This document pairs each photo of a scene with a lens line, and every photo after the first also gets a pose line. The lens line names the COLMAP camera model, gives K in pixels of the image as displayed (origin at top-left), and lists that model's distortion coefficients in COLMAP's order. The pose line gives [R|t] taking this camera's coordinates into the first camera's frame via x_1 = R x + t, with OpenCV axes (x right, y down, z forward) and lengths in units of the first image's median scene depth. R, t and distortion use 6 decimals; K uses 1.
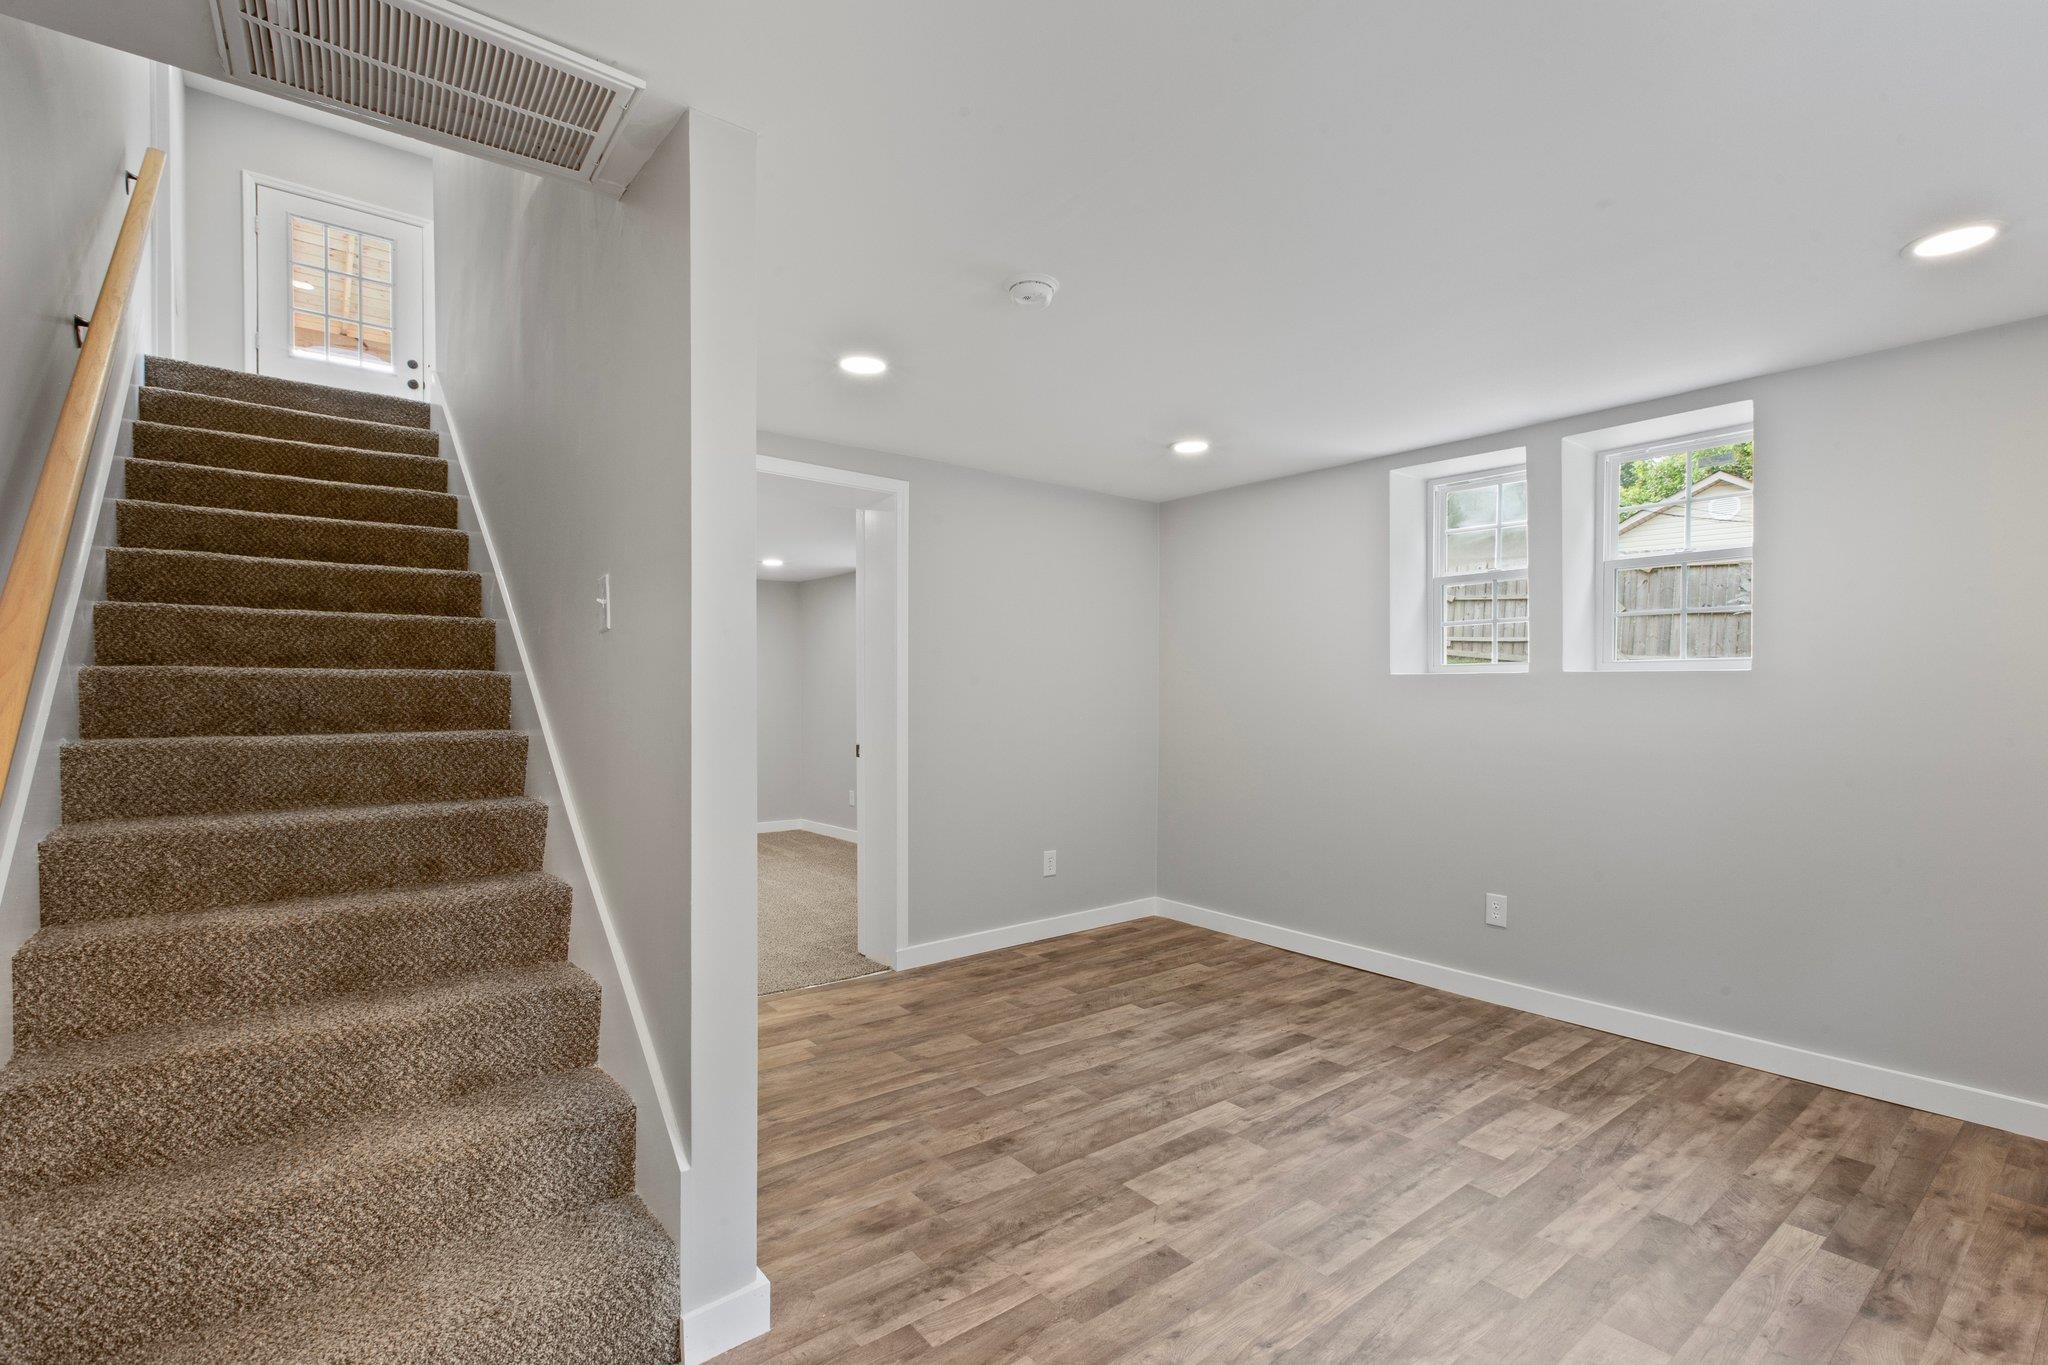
lens RADIAL K [[936.3, 0, 1033.6], [0, 936.3, 691.9], [0, 0, 1]] dist [-0.001518, -0.000905]
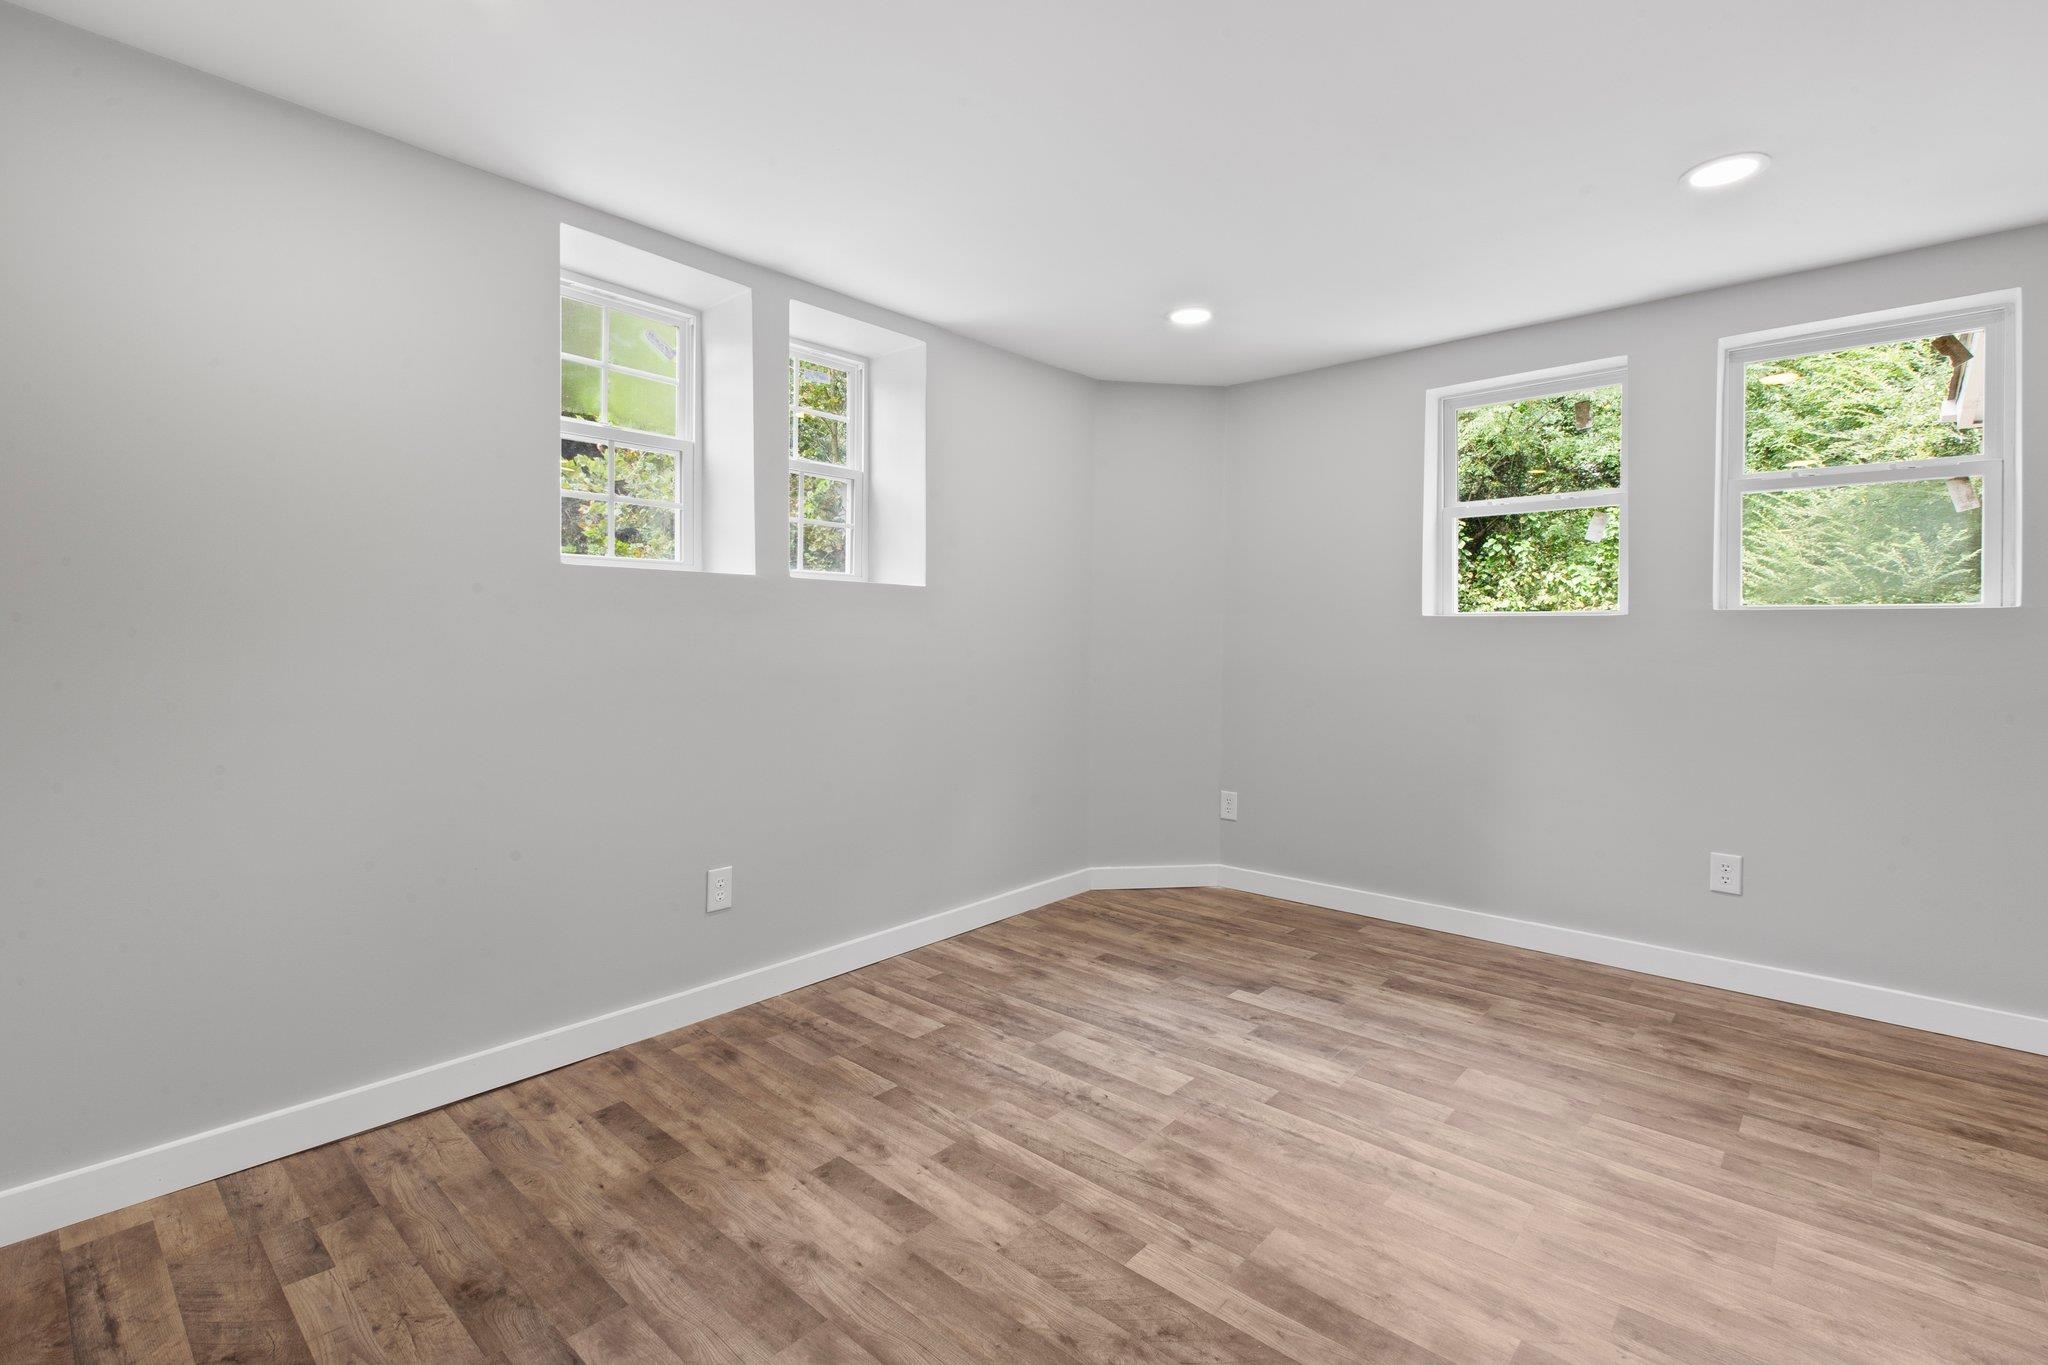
lens RADIAL K [[921.8, 0, 1034.0], [0, 921.8, 678.2], [0, 0, 1]] dist [0.001909, -0.001345]
pose [[-0.158821, -0.051785, 0.985948, -0.336717], [-0.010901, 0.998655, 0.050697, 0.027697], [-0.987247, -0.002696, -0.159172, 1.097527]]
